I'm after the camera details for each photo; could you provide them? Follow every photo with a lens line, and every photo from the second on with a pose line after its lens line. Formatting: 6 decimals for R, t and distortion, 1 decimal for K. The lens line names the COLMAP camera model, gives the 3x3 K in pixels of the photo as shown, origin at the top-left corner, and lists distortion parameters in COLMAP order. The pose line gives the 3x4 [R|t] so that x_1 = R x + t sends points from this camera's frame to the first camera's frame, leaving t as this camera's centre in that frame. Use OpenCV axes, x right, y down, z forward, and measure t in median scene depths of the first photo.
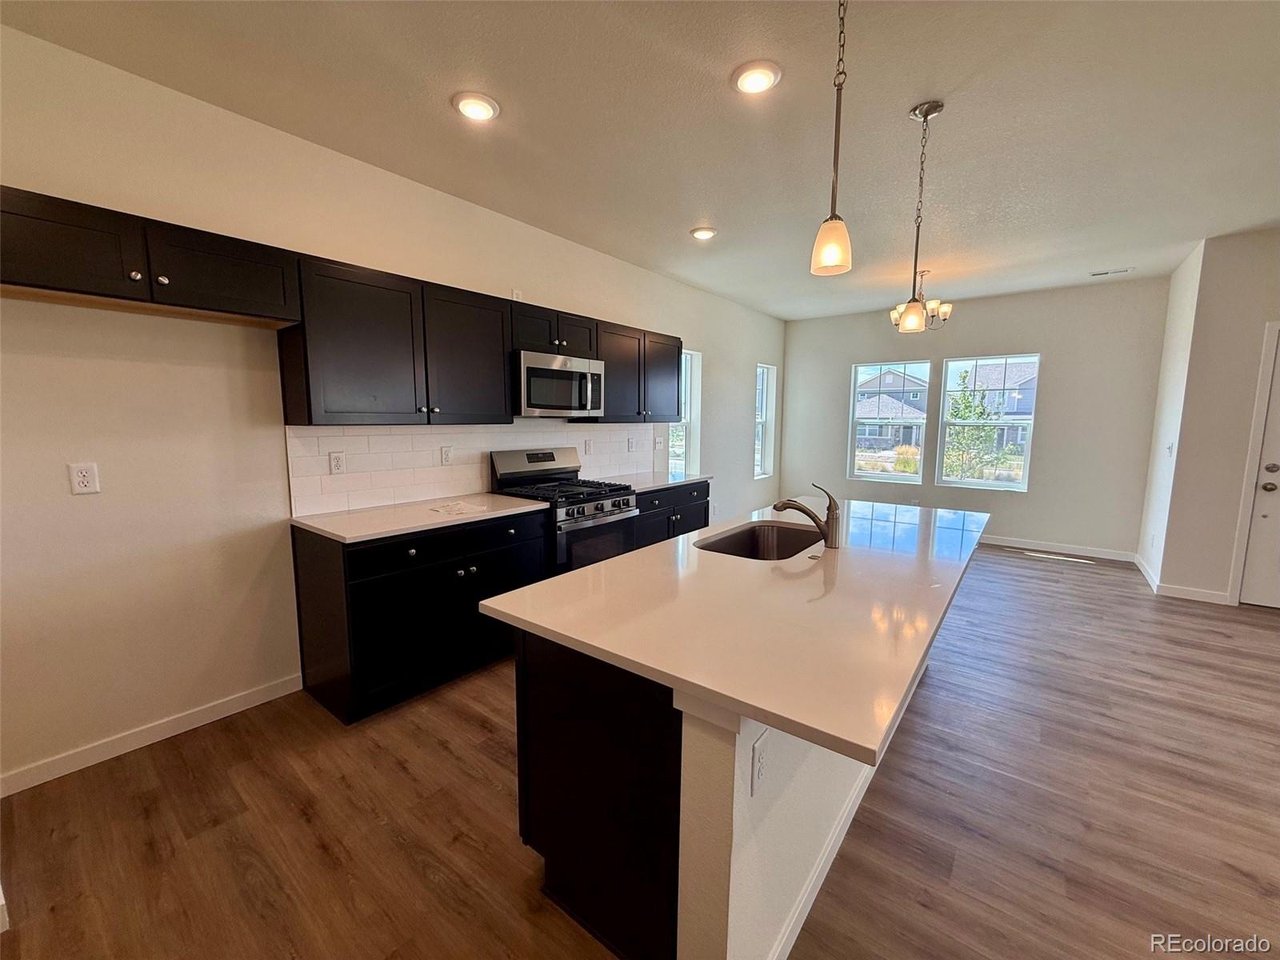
lens RADIAL K [[512.5, 0, 640.0], [0, 512.5, 480.0], [0, 0, 1]] dist [0.000165, -0.000041]
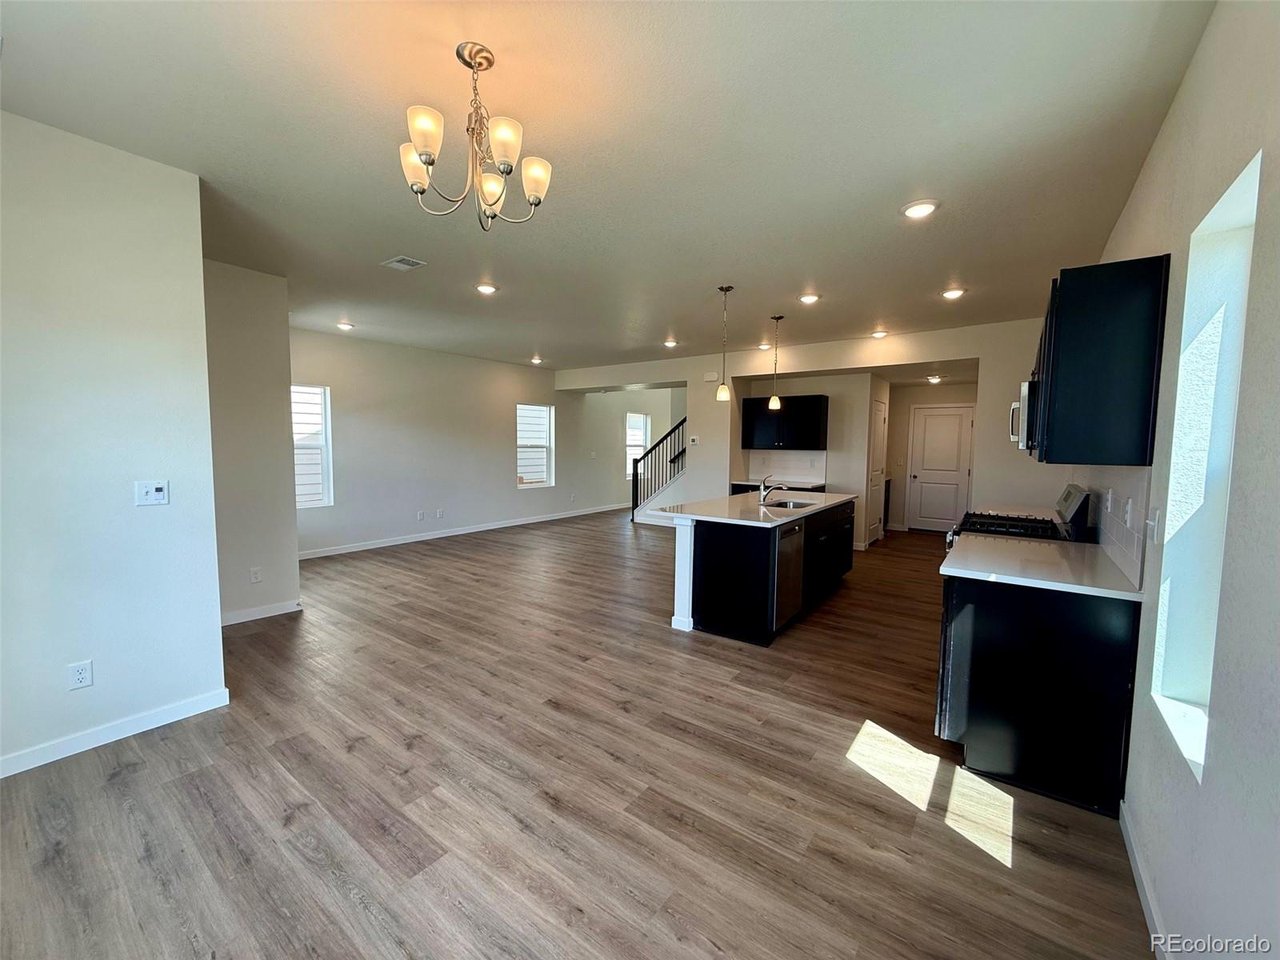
lens RADIAL K [[512.5, 0, 640.0], [0, 512.5, 480.0], [0, 0, 1]] dist [0.000165, -0.000041]
pose [[-0.999444, -0.018888, -0.027470, 0.603836], [-0.023885, 0.980549, 0.194814, -0.257620], [0.023256, 0.195362, -0.980455, 1.985842]]
